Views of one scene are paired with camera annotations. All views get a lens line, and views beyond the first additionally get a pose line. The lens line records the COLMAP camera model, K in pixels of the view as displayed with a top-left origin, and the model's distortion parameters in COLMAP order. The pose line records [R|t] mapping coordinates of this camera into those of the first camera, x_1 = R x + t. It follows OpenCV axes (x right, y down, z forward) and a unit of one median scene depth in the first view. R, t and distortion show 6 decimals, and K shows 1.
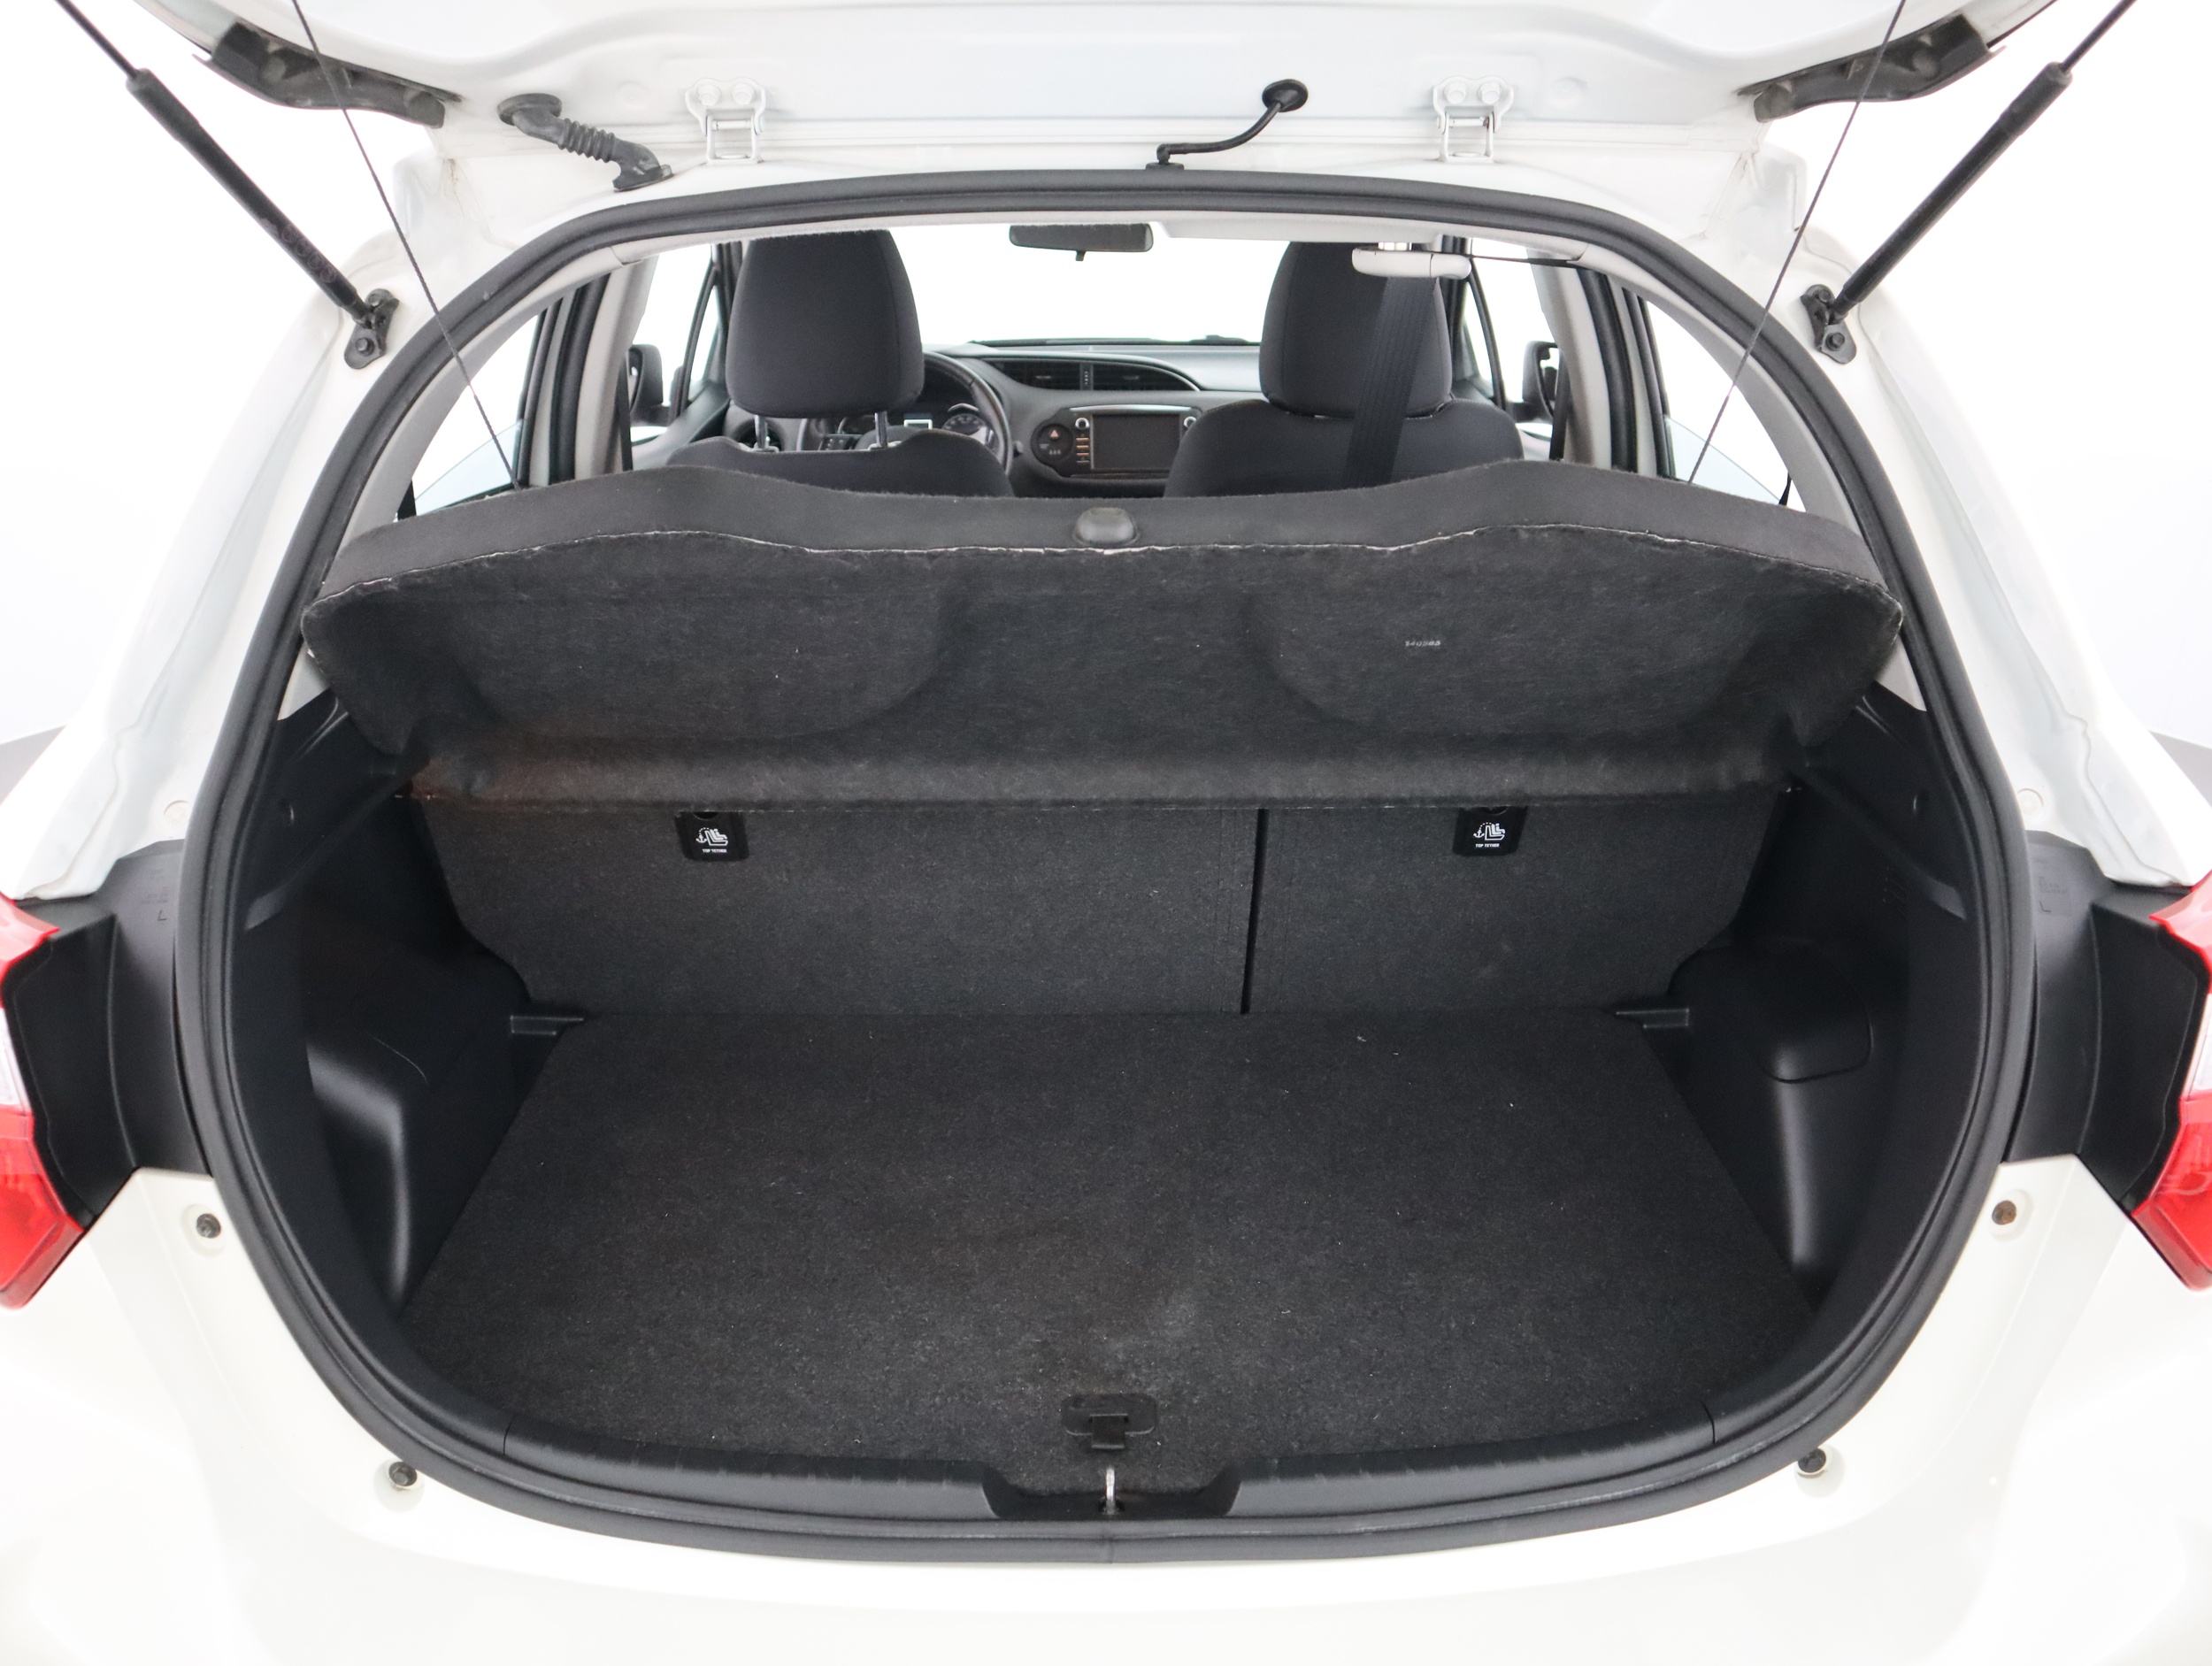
lens RADIAL K [[1806.5, 0, 1106.0], [0, 1806.5, 833.0], [0, 0, 1]] dist [-0.066258, 0.007007]
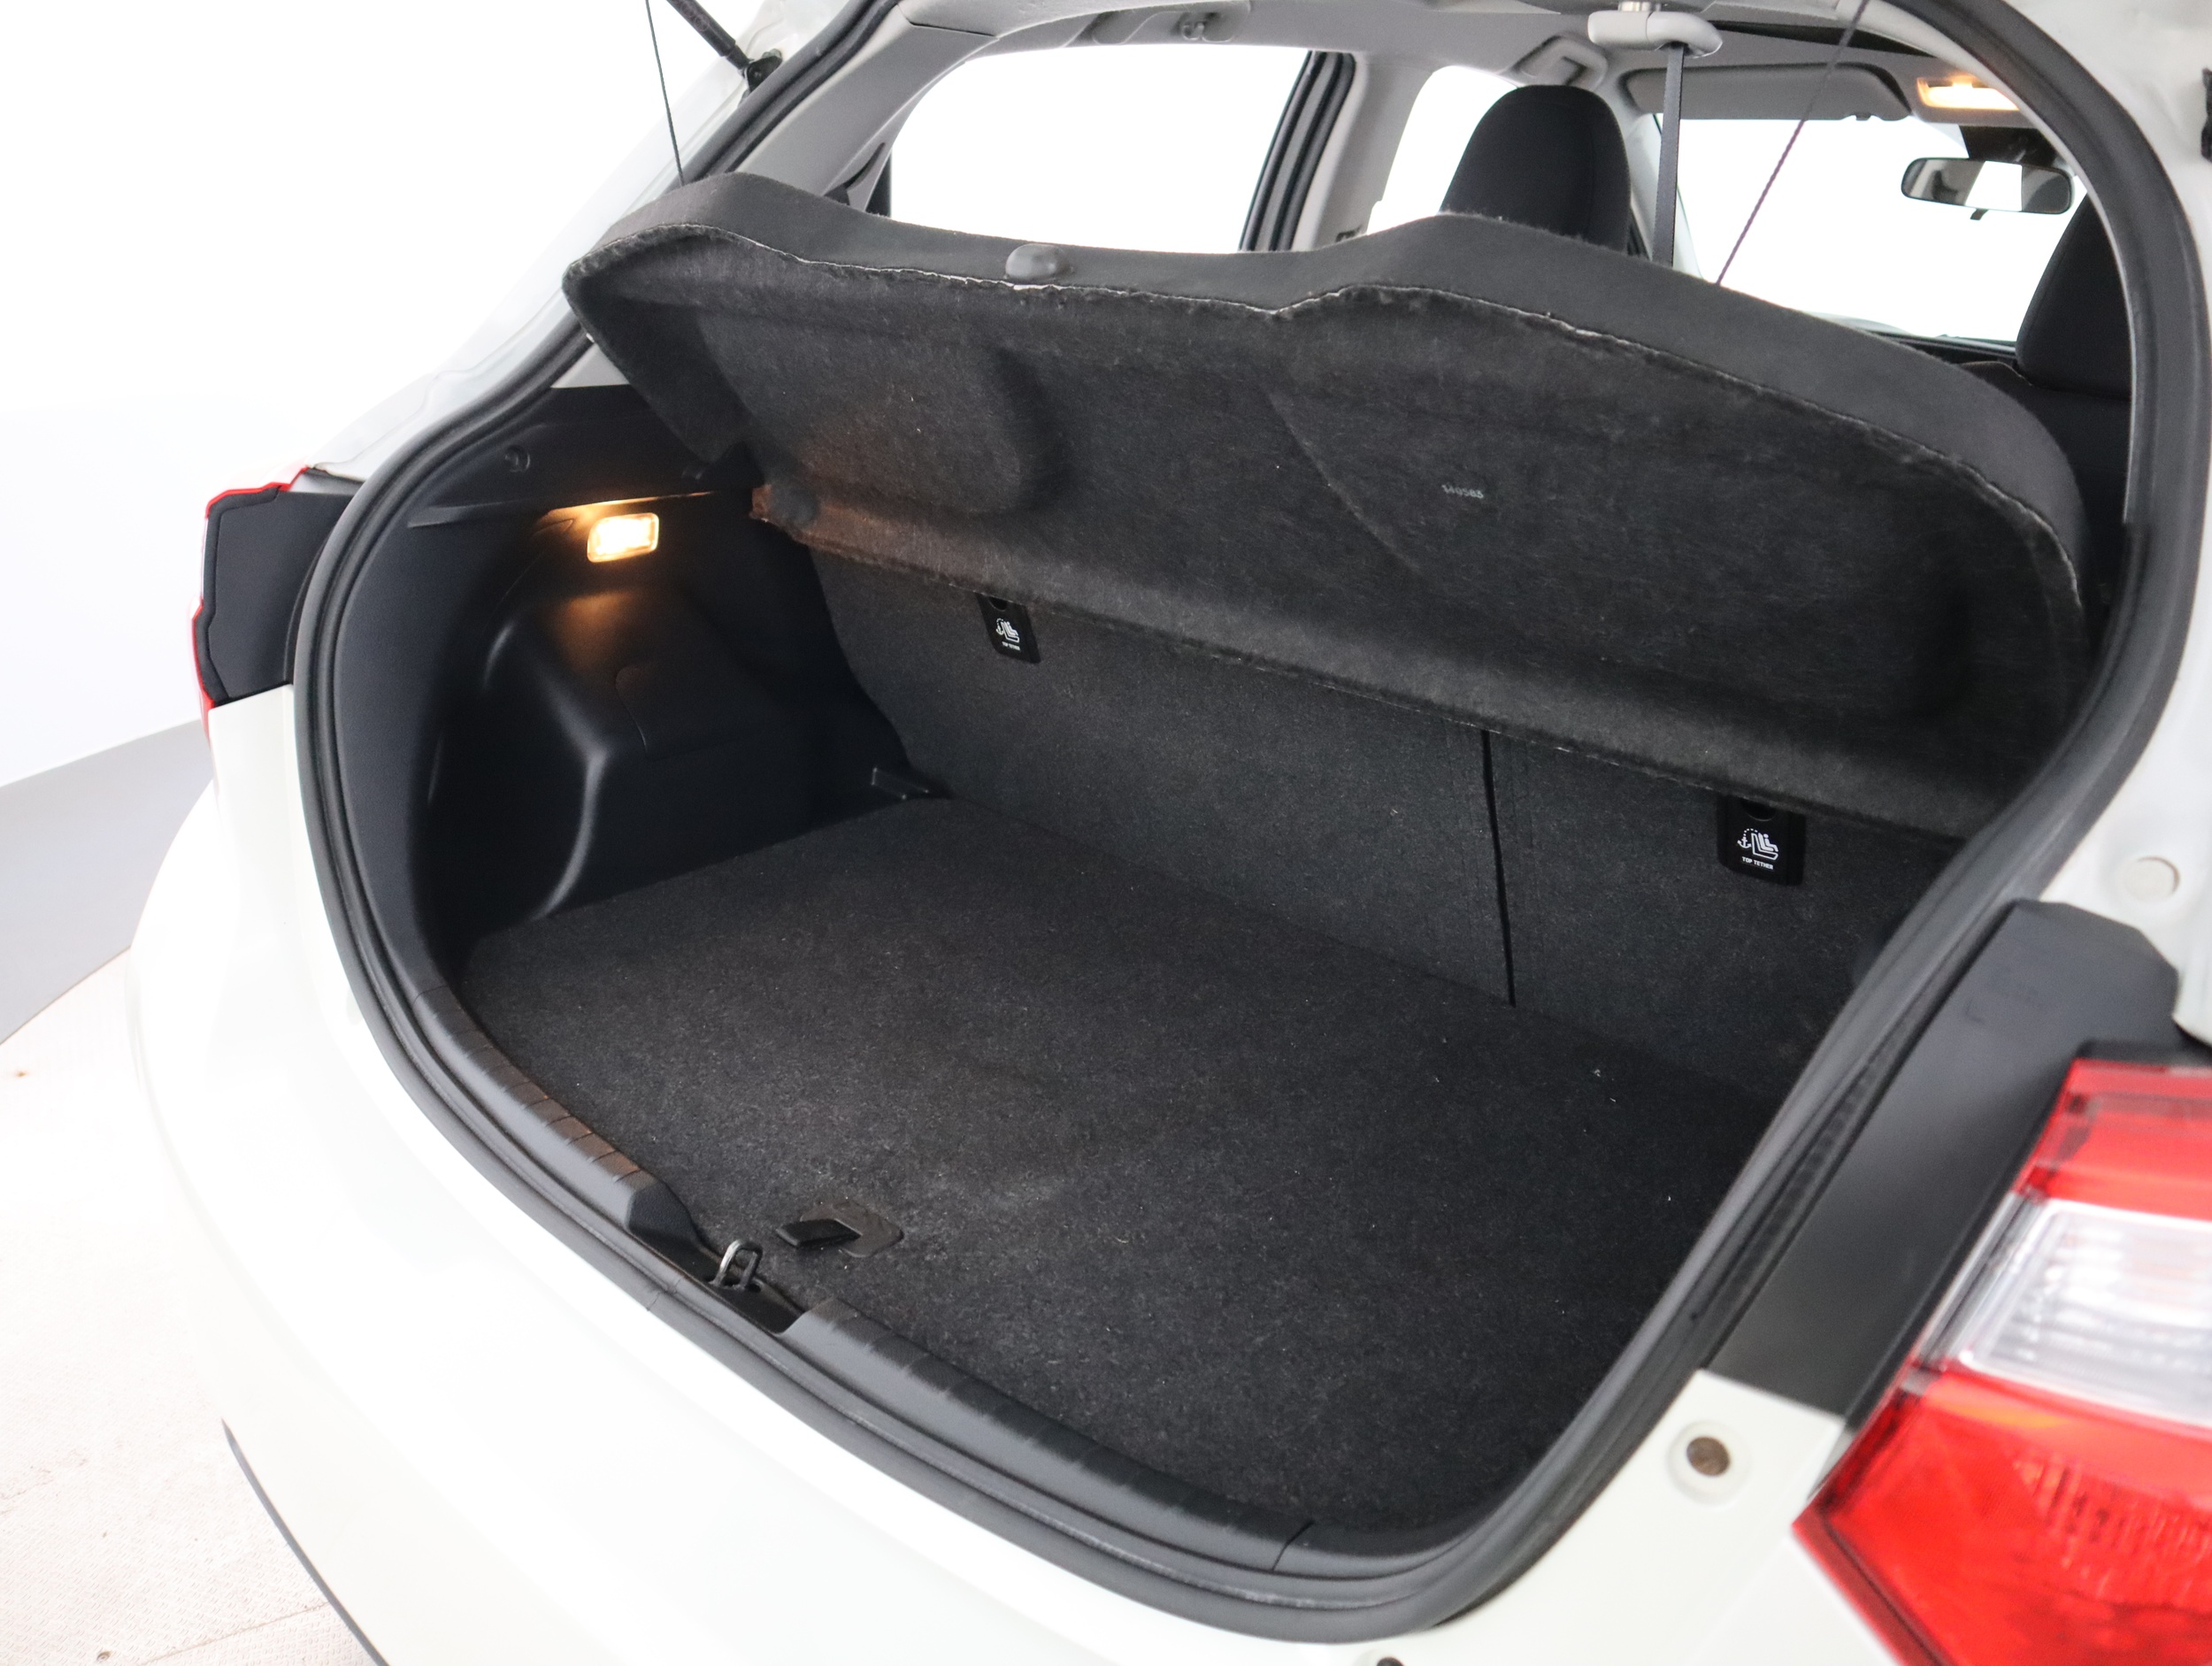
lens RADIAL K [[1783.4, 0, 1106.0], [0, 1783.4, 833.0], [0, 0, 1]] dist [-0.097088, 0.003887]
pose [[0.731930, 0.273301, -0.624167, 0.507658], [-0.289539, 0.953968, 0.078181, 0.017613], [0.616802, 0.123497, 0.777369, 0.288569]]
